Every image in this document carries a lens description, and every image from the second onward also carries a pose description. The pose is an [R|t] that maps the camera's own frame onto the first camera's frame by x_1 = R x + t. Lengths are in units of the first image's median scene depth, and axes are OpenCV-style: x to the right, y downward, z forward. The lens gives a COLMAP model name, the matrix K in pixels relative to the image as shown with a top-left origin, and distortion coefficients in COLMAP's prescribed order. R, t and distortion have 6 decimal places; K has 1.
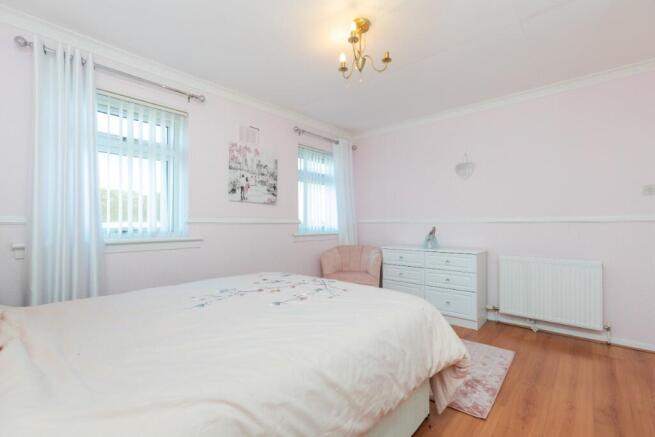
lens RADIAL K [[299.2, 0, 329.9], [0, 299.2, 224.4], [0, 0, 1]] dist [0.010937, -0.000449]
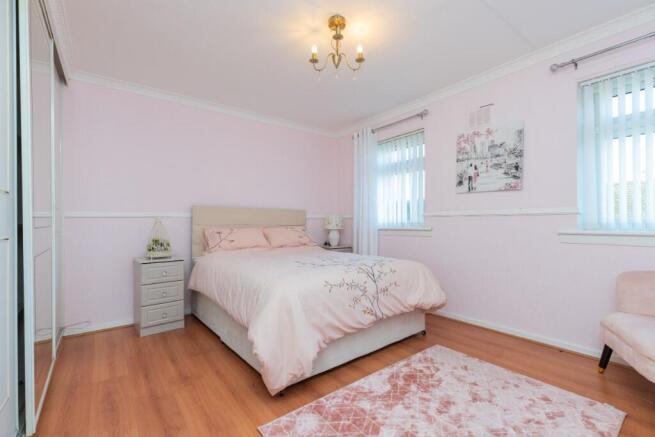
lens RADIAL K [[299.2, 0, 328.8], [0, 299.2, 216.6], [0, 0, 1]] dist [0.010937, -0.000449]
pose [[-0.197225, -0.001084, -0.980358, 0.702560], [0.018489, 0.999817, -0.004825, -0.004036], [0.980184, -0.019077, -0.197169, 0.728135]]
